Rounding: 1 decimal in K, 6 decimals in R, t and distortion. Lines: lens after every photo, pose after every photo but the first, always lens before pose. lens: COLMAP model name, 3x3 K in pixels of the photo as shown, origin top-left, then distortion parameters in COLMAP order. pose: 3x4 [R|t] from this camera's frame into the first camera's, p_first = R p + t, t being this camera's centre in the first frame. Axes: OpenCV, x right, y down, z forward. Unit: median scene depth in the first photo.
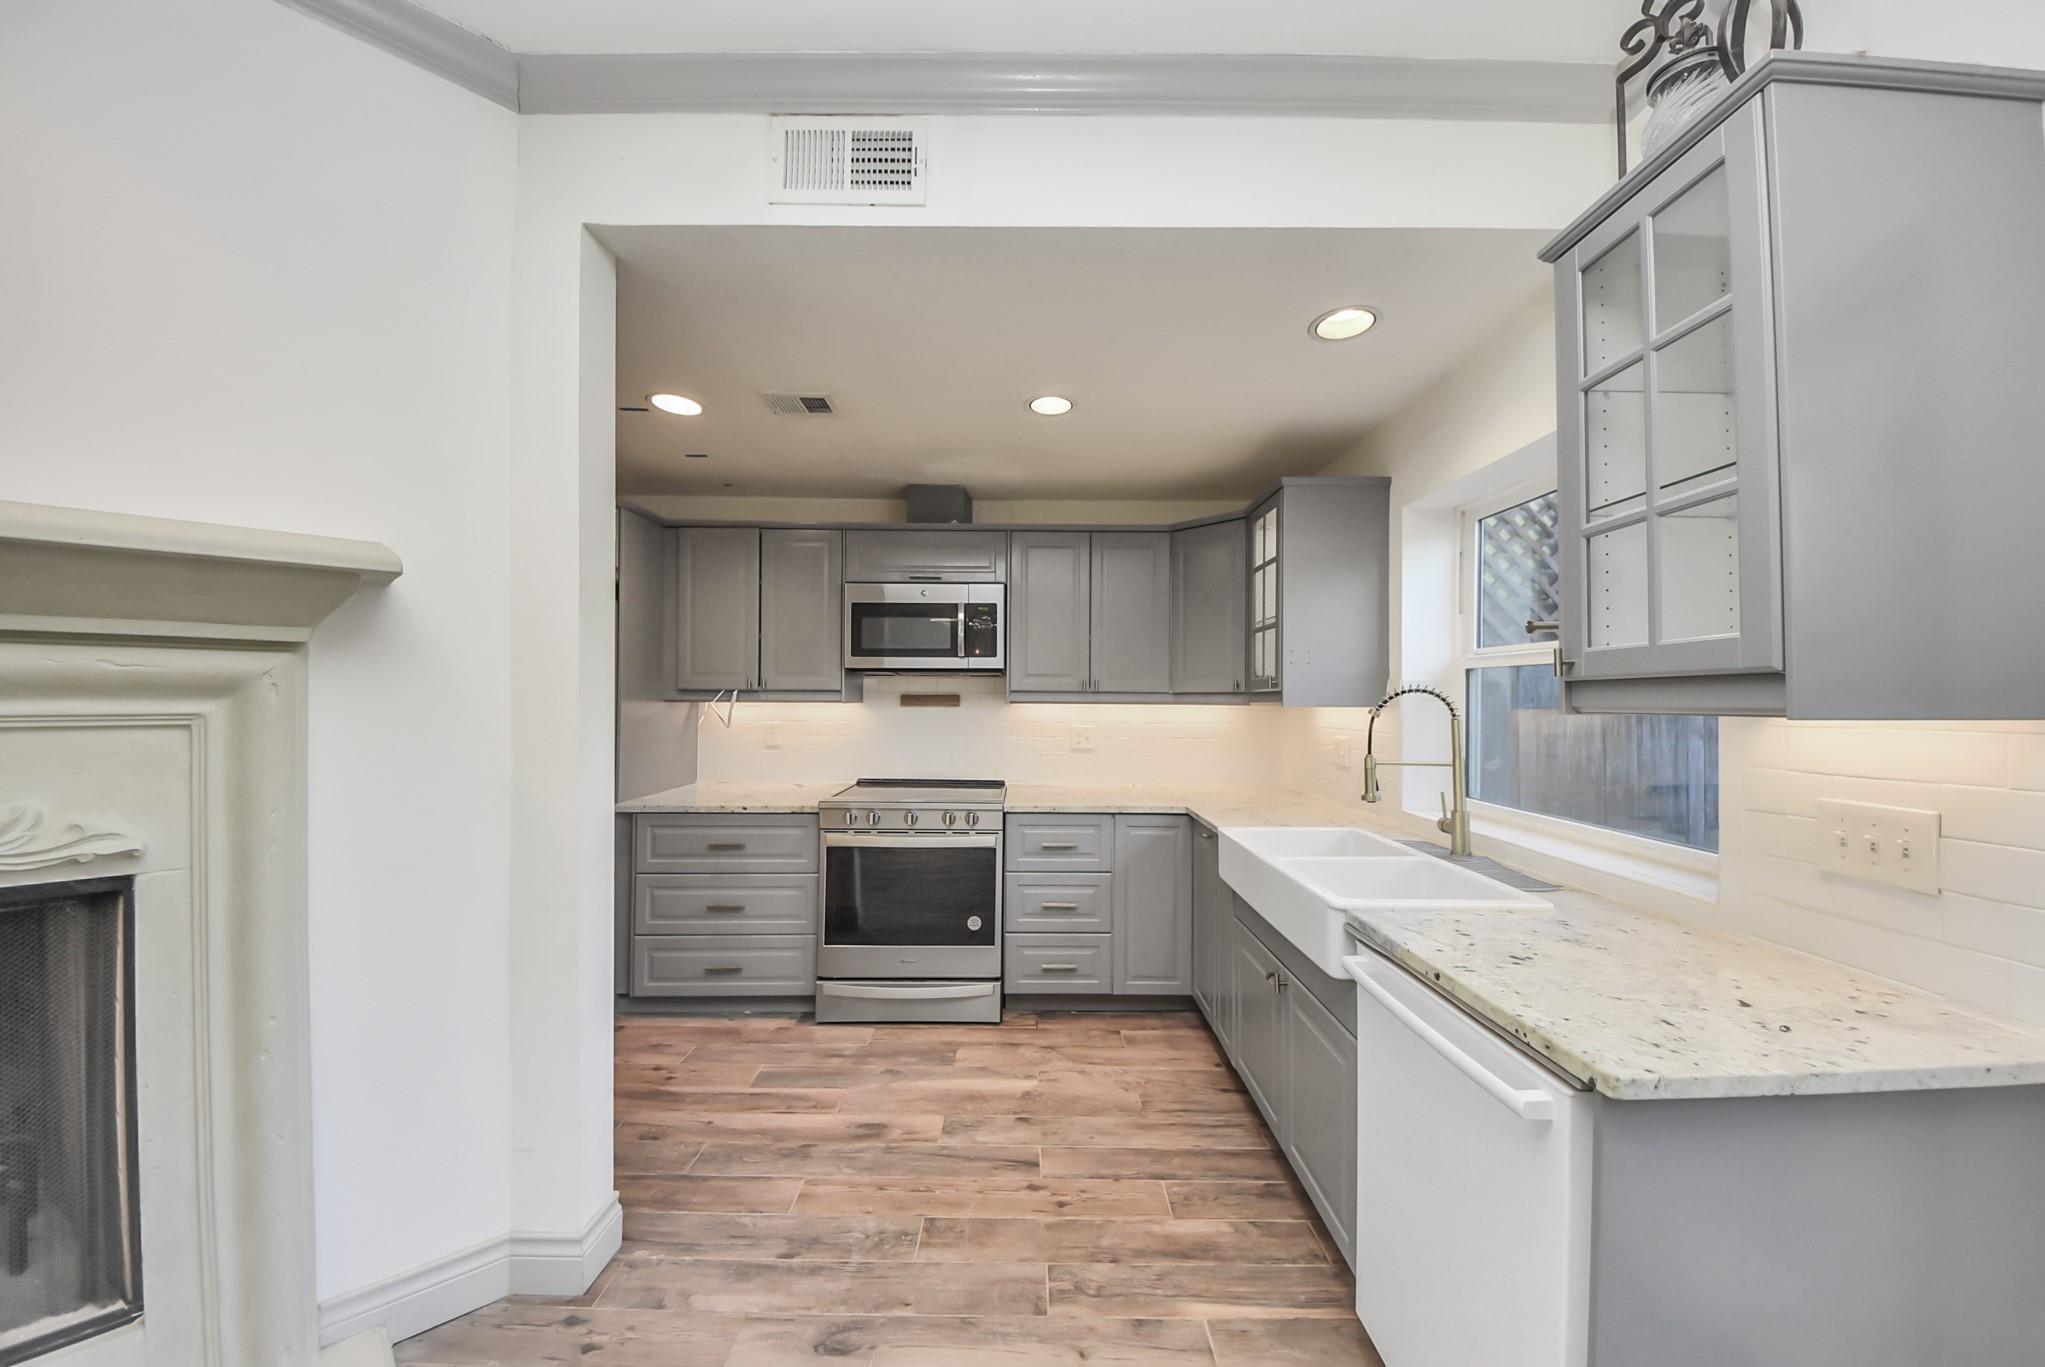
lens RADIAL K [[754.0, 0, 1017.1], [0, 754.0, 698.3], [0, 0, 1]] dist [-0.015211, -0.002784]
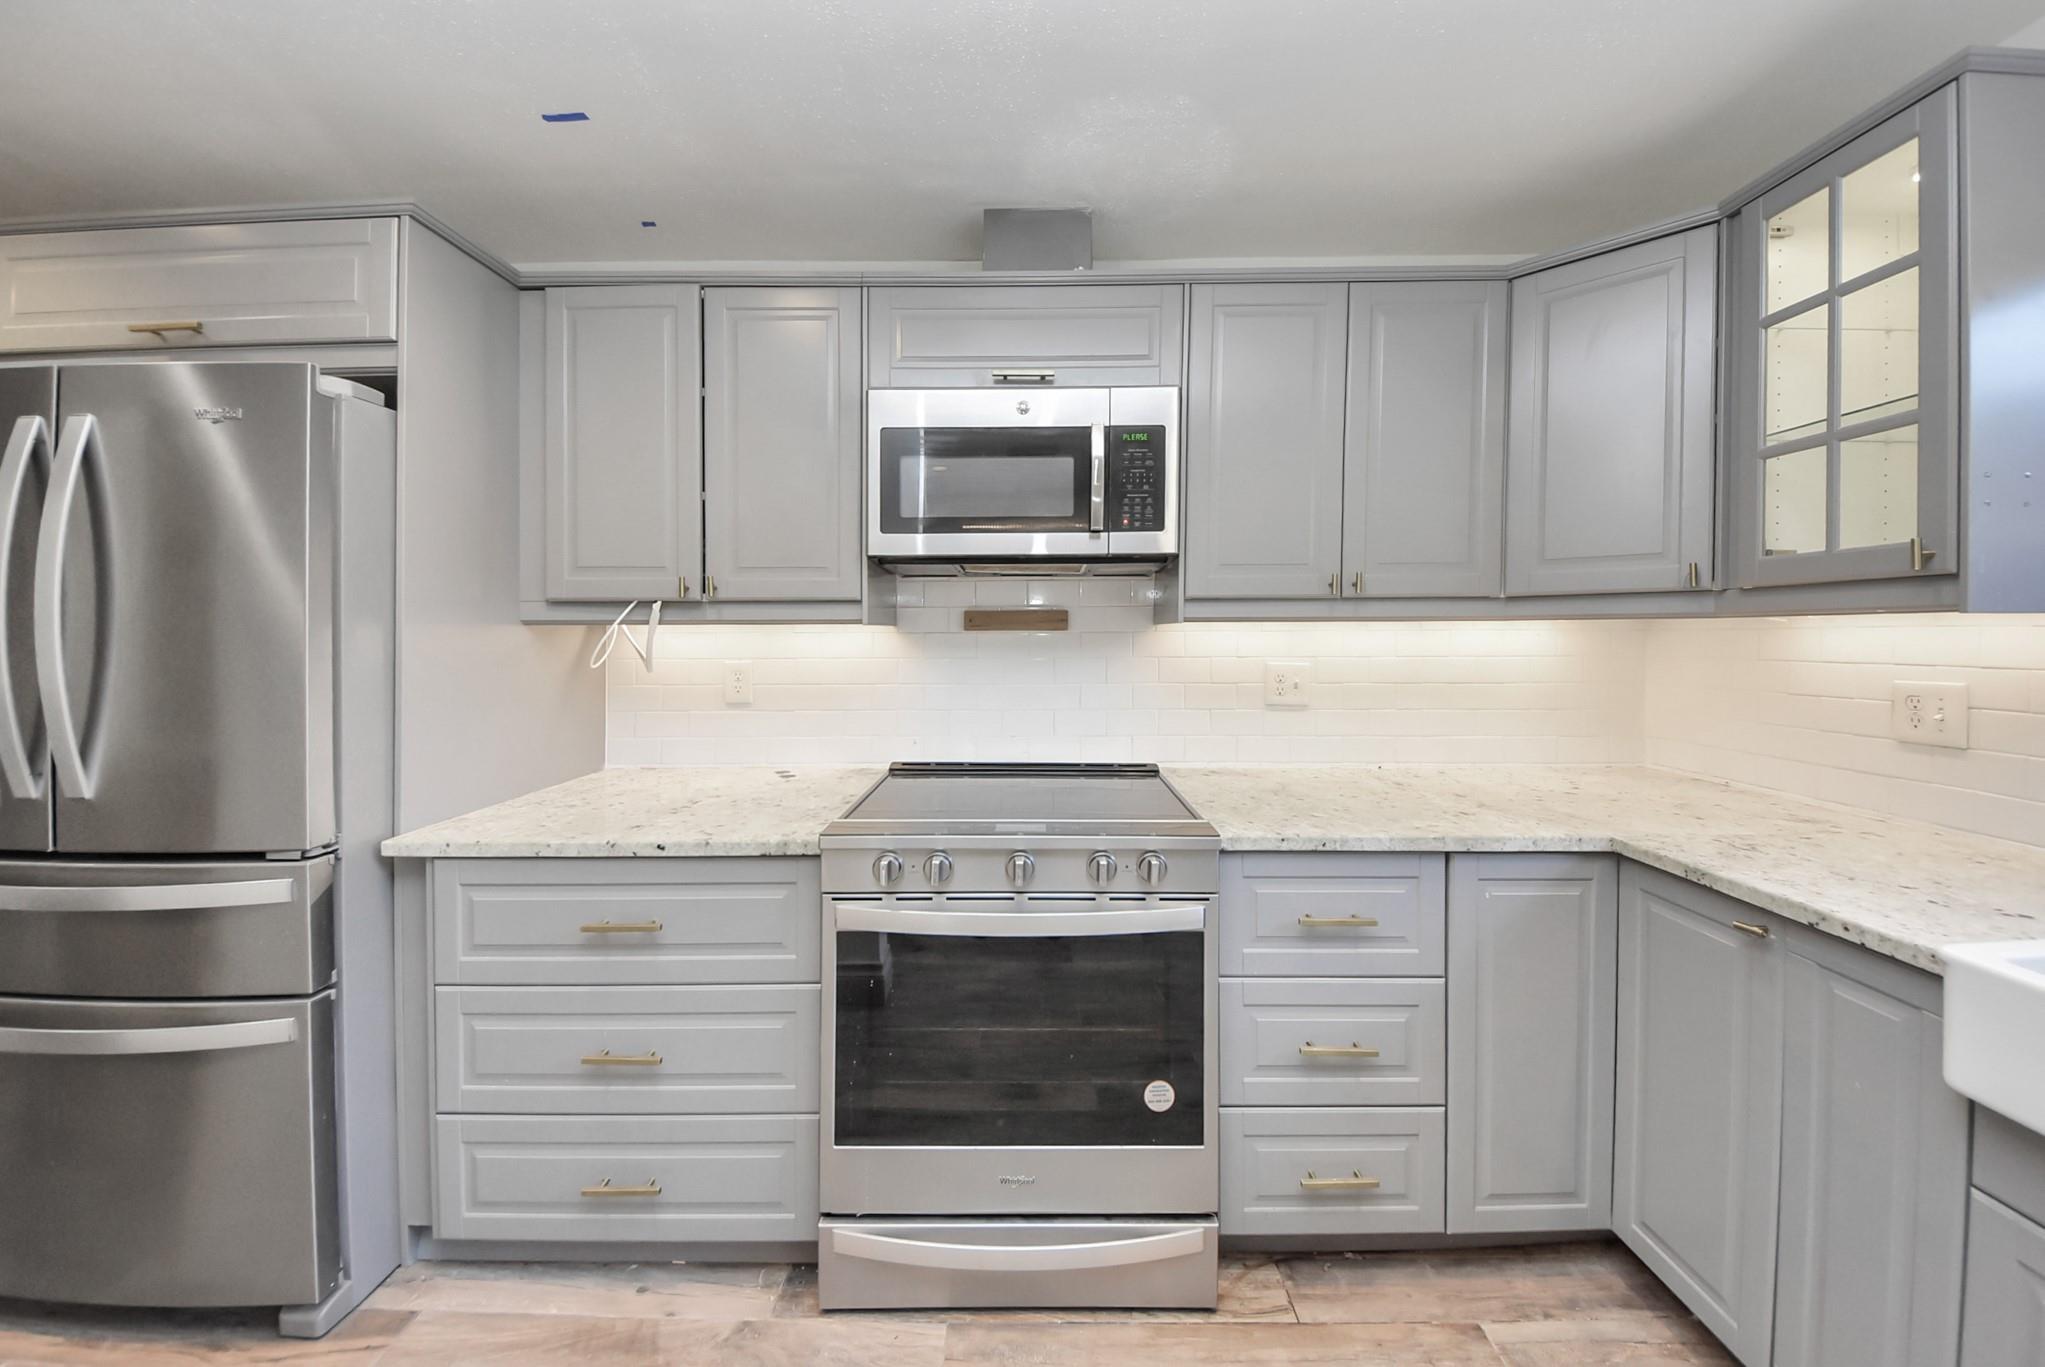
lens RADIAL K [[754.0, 0, 1027.6], [0, 754.0, 629.7], [0, 0, 1]] dist [-0.015211, -0.002784]
pose [[0.999948, -0.010217, -0.000328, -0.130488], [0.010217, 0.999948, 0.000514, 0.011883], [0.000323, -0.000517, 1.000000, 0.526252]]
